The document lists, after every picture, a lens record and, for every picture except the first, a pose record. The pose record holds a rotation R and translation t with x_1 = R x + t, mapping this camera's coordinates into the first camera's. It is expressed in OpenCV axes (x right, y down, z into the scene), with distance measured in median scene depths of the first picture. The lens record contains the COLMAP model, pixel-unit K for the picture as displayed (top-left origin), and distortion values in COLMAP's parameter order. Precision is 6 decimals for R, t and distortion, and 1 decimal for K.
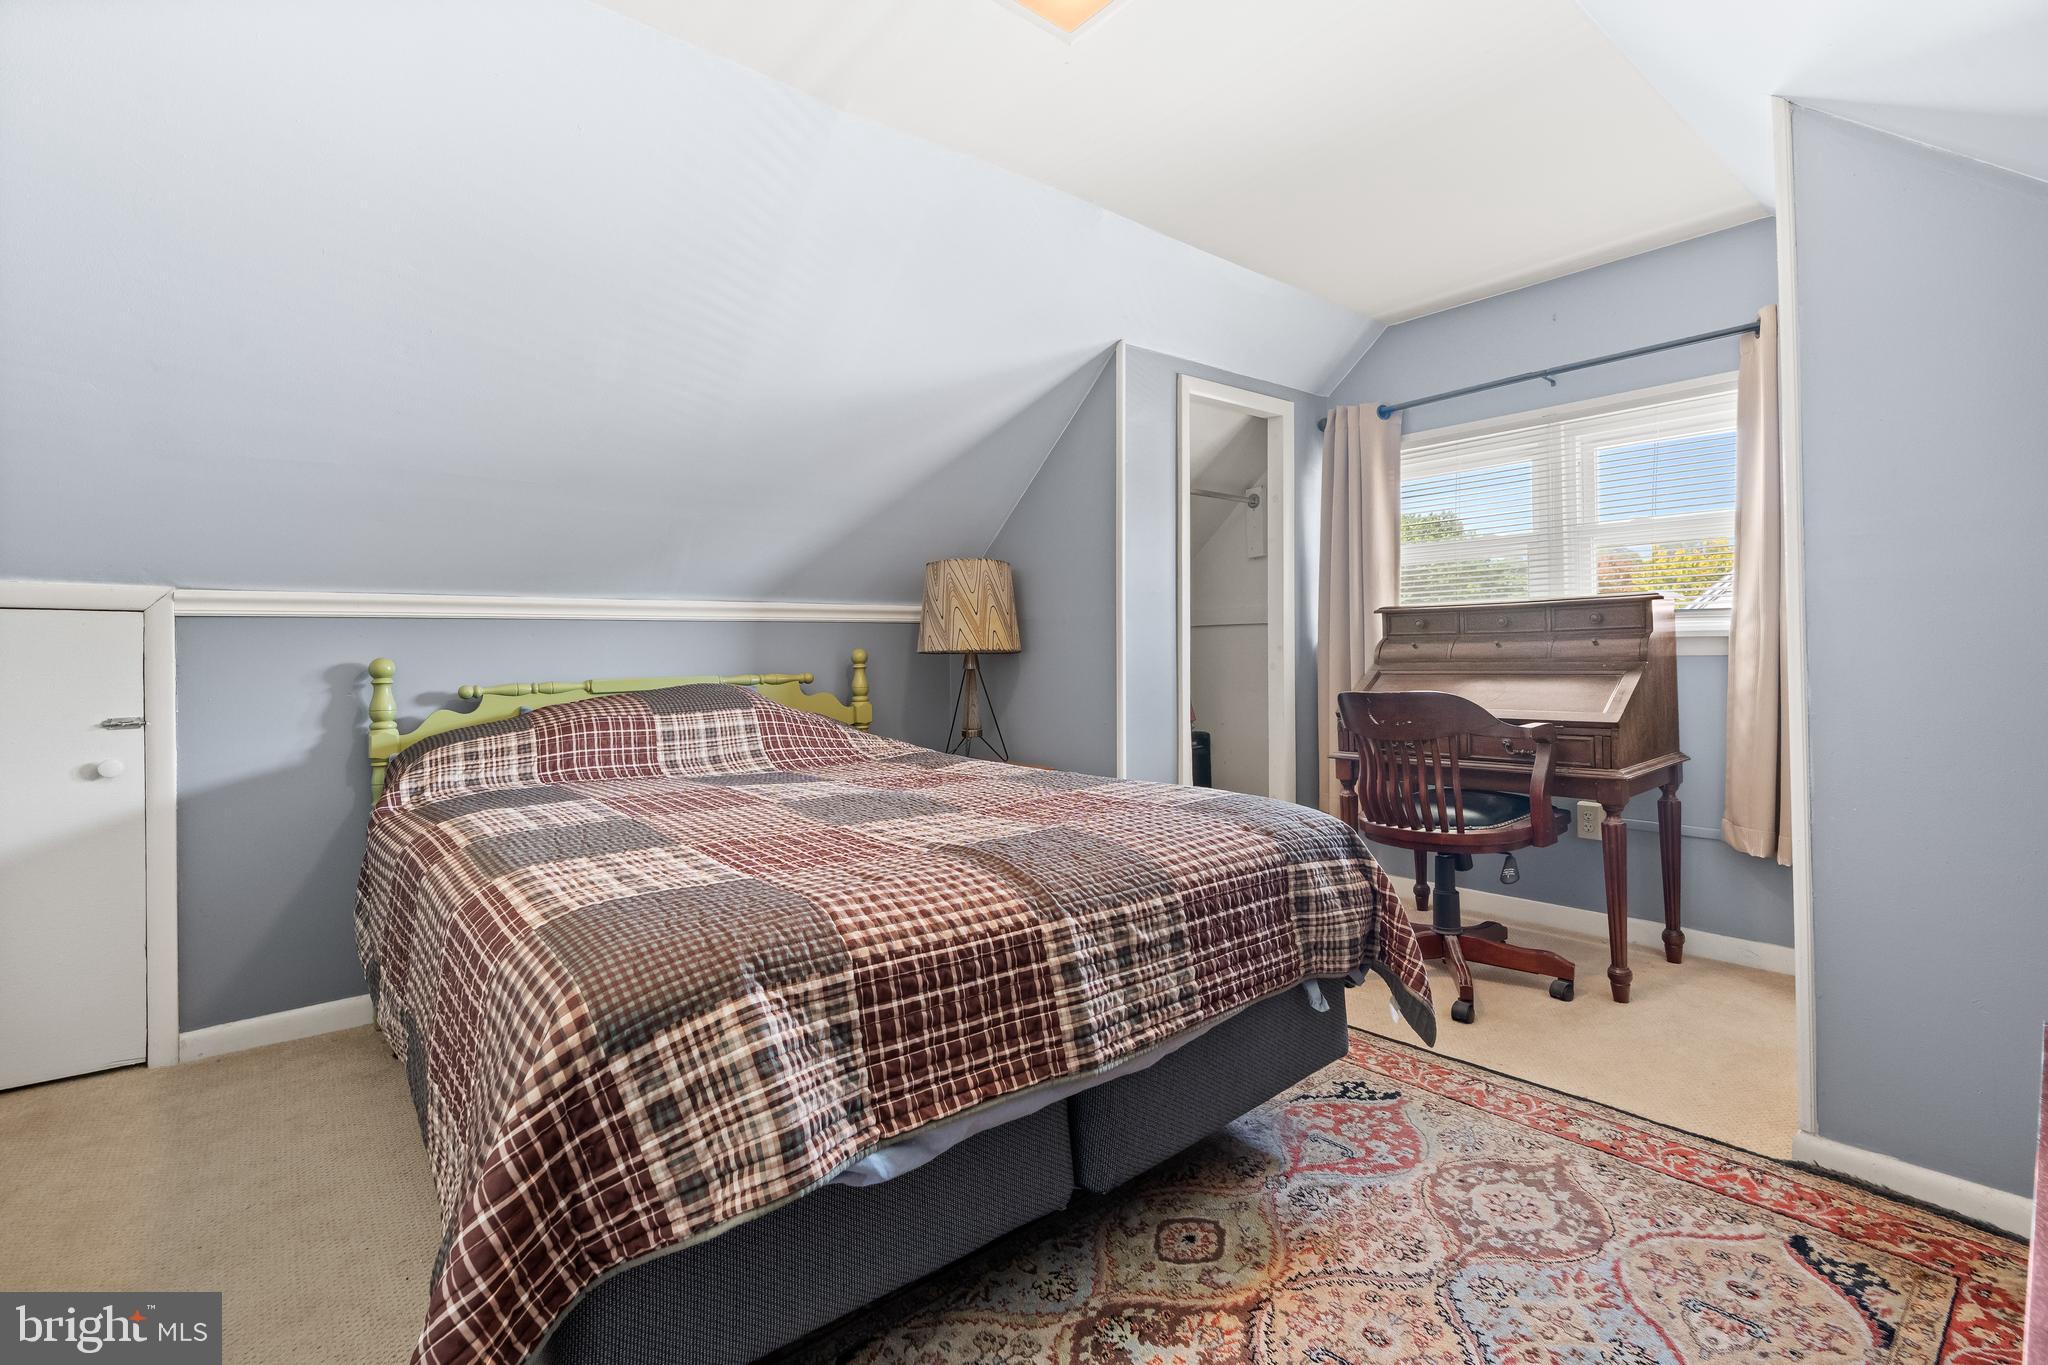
lens RADIAL K [[901.3, 0, 991.5], [0, 901.3, 645.9], [0, 0, 1]] dist [-0.001797, 0.000254]
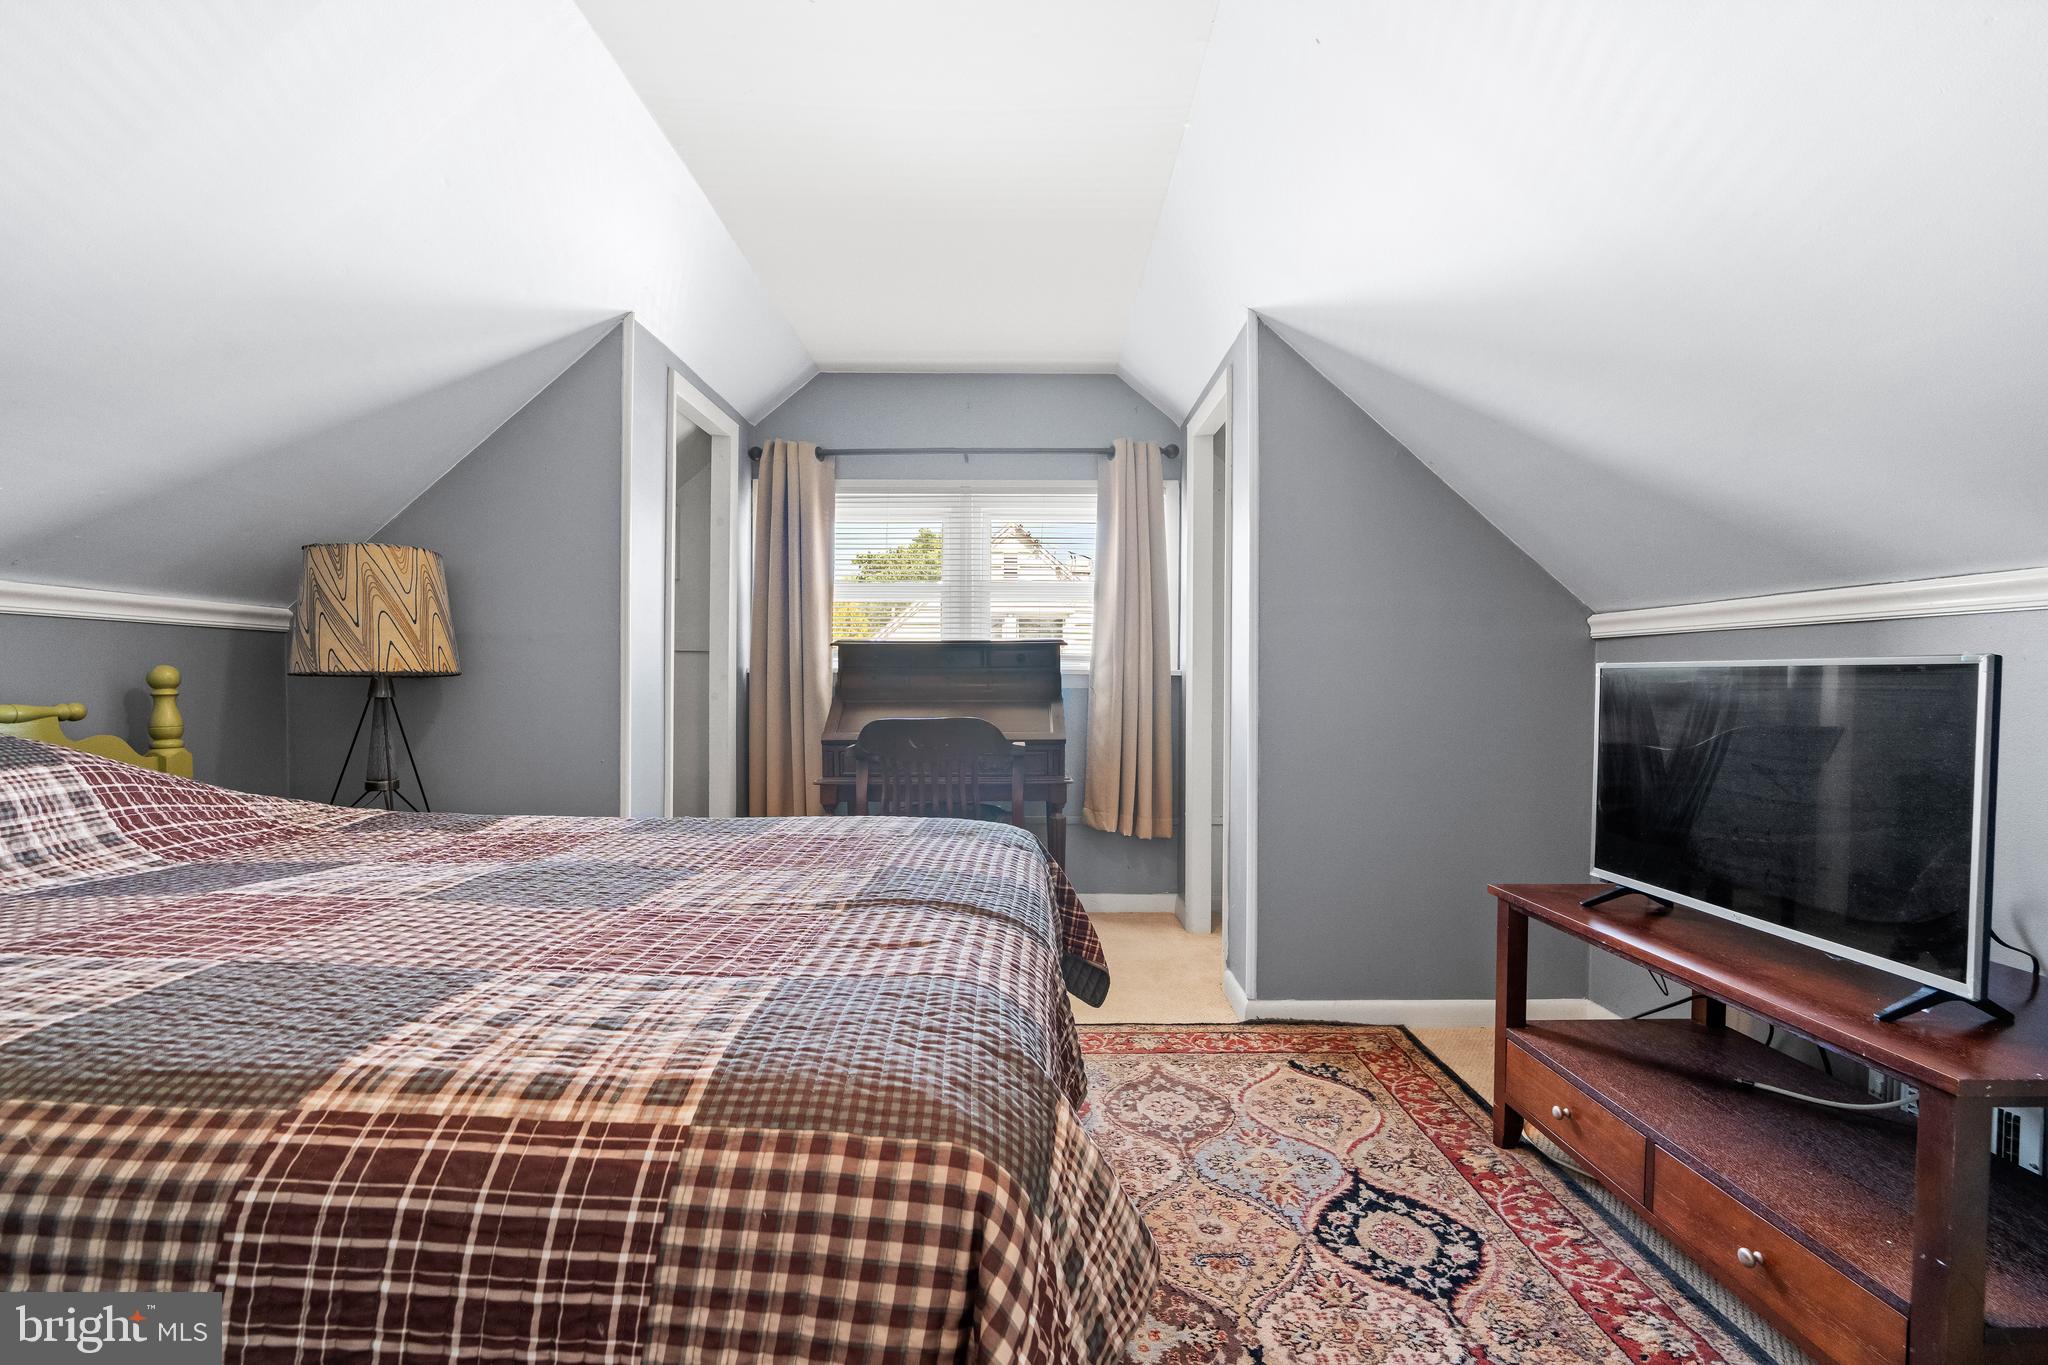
lens RADIAL K [[921.0, 0, 1025.3], [0, 921.0, 688.8], [0, 0, 1]] dist [-0.006233, 0.001345]
pose [[0.658708, 0.008883, 0.752346, -0.251760], [-0.019623, 0.999793, 0.005376, 0.005078], [-0.752143, -0.018305, 0.658746, 0.127591]]
